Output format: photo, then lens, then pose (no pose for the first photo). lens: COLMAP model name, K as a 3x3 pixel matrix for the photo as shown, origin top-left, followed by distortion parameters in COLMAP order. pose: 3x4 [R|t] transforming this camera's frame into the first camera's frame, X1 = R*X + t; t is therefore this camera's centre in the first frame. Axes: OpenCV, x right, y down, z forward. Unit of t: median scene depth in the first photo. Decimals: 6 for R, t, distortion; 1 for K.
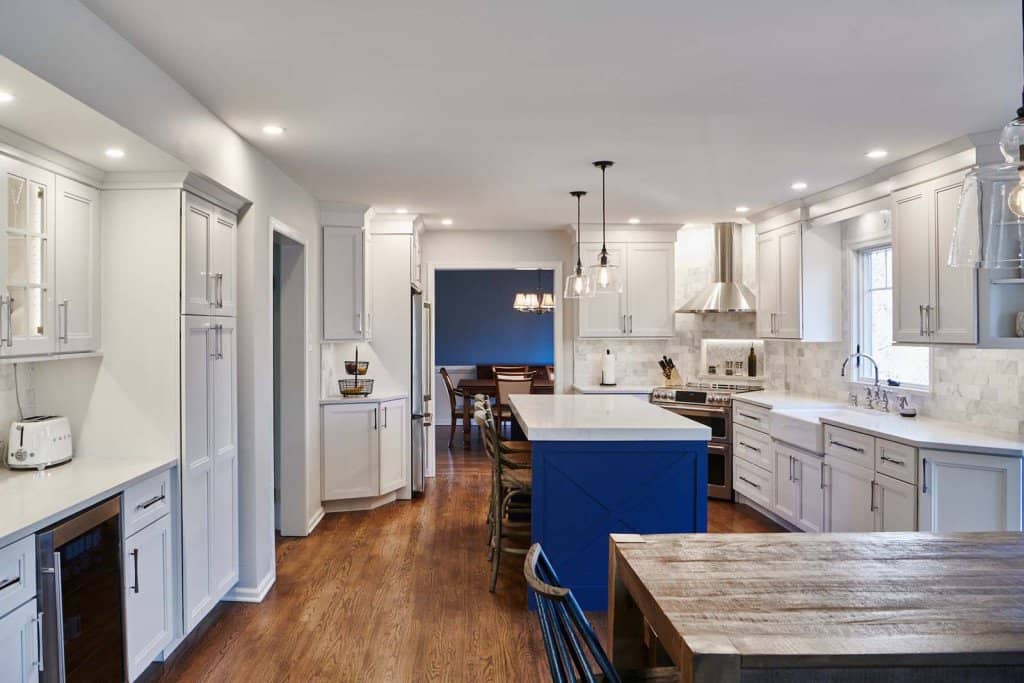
lens RADIAL K [[783.8, 0, 452.5], [0, 783.8, 328.3], [0, 0, 1]] dist [-0.050284, 0.000244]
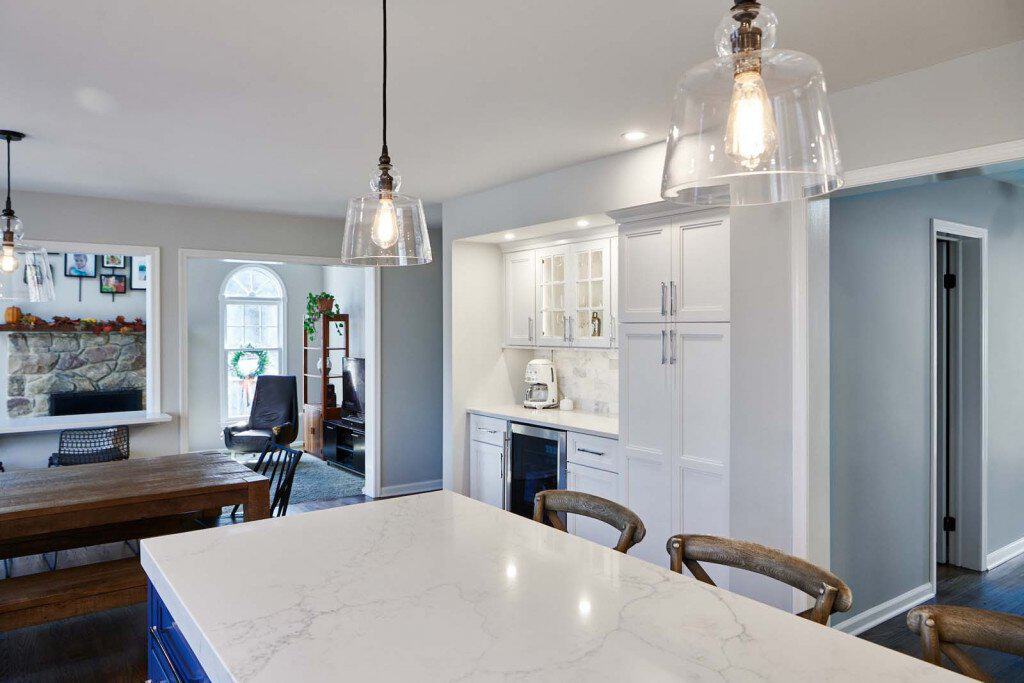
lens RADIAL K [[702.3, 0, 499.3], [0, 702.3, 328.5], [0, 0, 1]] dist [-0.005399, 0.001893]
pose [[-0.802395, 0.005405, -0.596768, 0.244294], [0.003309, 0.999984, 0.004607, -0.007113], [0.596784, 0.001722, -0.802400, 0.884308]]
